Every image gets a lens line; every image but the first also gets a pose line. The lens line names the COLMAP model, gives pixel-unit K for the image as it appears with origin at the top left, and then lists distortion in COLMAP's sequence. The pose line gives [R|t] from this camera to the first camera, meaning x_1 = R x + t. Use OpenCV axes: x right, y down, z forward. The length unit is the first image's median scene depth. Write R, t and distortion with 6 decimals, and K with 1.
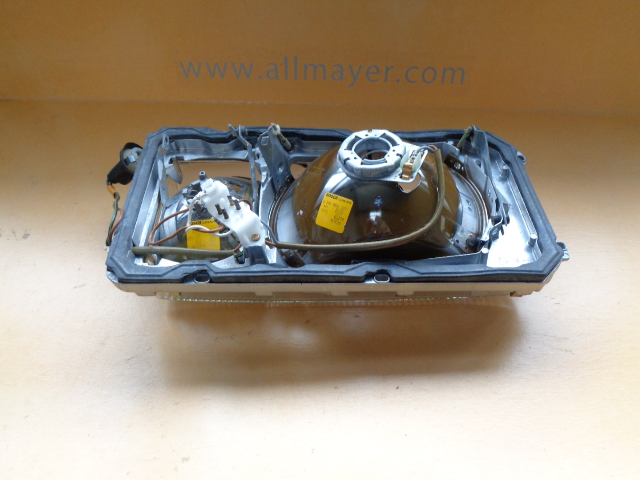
lens RADIAL K [[485.9, 0, 320.0], [0, 485.9, 240.0], [0, 0, 1]] dist [0.001102, -0.001295]
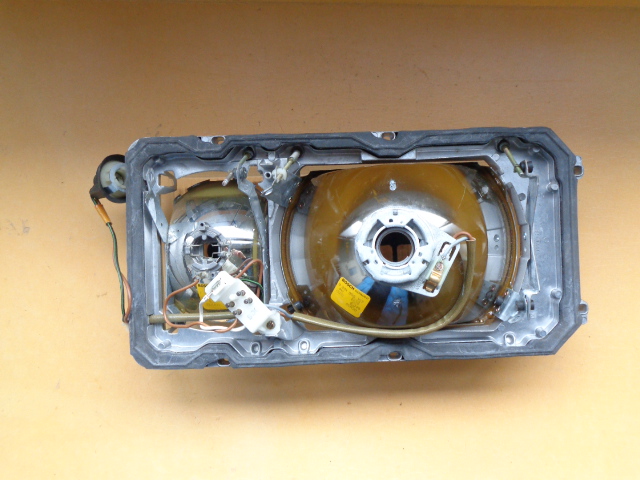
lens RADIAL K [[485.9, 0, 320.0], [0, 485.9, 240.0], [0, 0, 1]] dist [0.001102, -0.001295]
pose [[0.999579, -0.002605, -0.028884, -0.002202], [0.020585, 0.765272, 0.643377, -0.760635], [0.020428, -0.643701, 0.765004, 0.345656]]
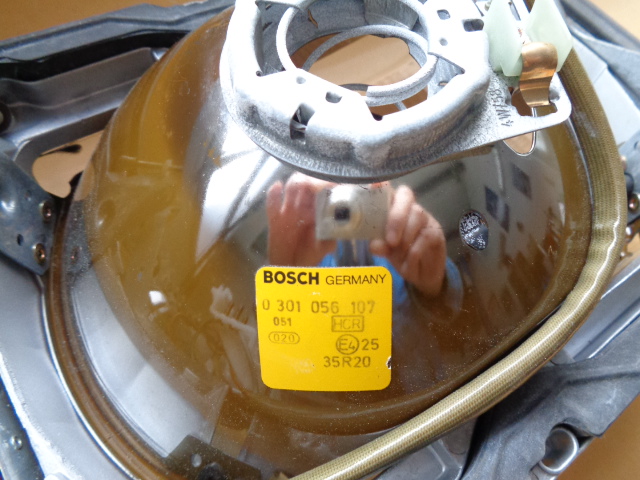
lens RADIAL K [[485.9, 0, 320.0], [0, 485.9, 240.0], [0, 0, 1]] dist [0.001102, -0.001295]
pose [[0.828252, -0.451900, 0.331339, -0.037718], [0.357882, 0.881591, 0.307764, -0.180796], [-0.431184, -0.136325, 0.891906, 0.780123]]
